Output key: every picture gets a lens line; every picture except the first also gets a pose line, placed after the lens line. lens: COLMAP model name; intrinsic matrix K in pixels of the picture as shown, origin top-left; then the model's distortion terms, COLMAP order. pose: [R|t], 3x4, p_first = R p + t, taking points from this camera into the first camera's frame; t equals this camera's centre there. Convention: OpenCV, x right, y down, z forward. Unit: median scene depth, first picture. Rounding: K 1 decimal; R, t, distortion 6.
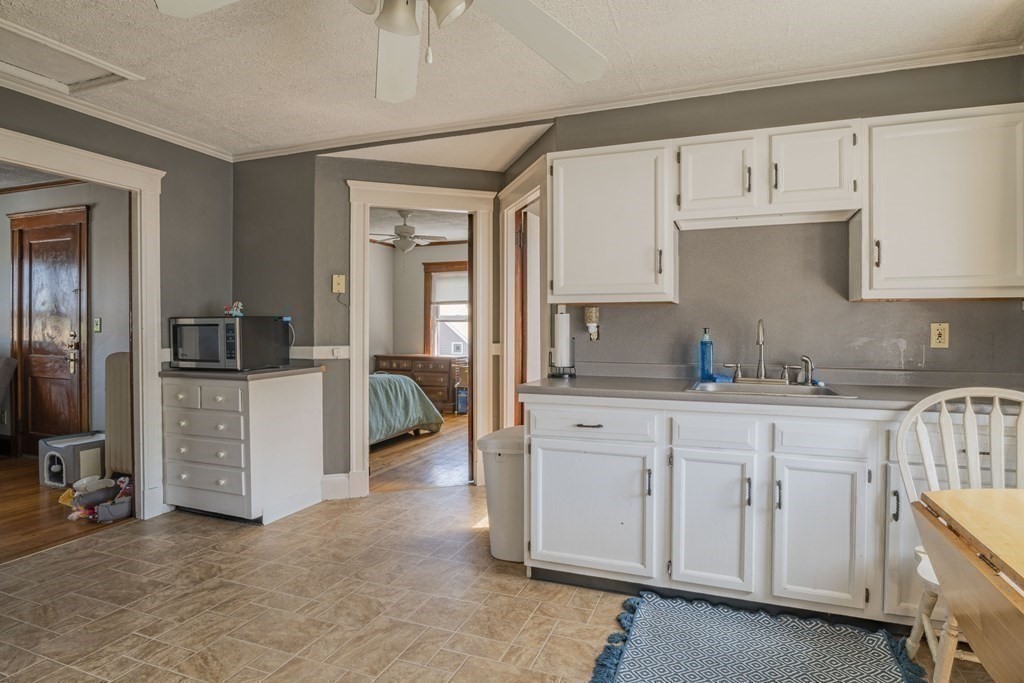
lens RADIAL K [[540.3, 0, 511.2], [0, 540.3, 337.5], [0, 0, 1]] dist [-0.025242, -0.000278]
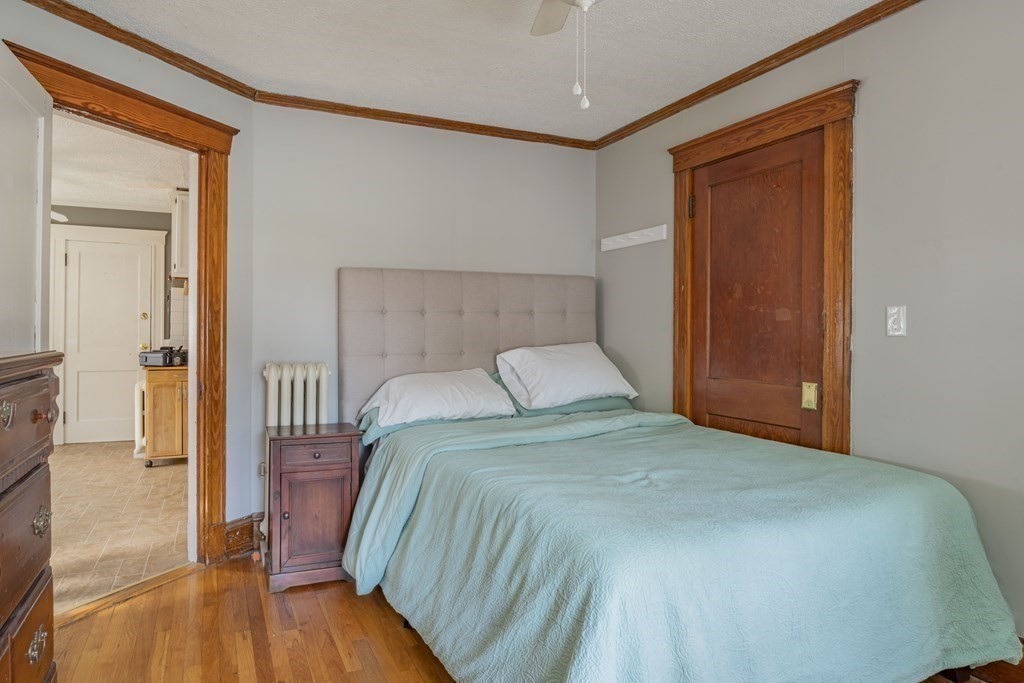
lens RADIAL K [[573.7, 0, 510.8], [0, 573.7, 338.2], [0, 0, 1]] dist [-0.004051, -0.000596]
pose [[-0.676255, -0.001655, -0.736666, 0.033436], [-0.013252, 0.999863, 0.009918, -0.046616], [0.736549, 0.016469, -0.676184, 2.367706]]
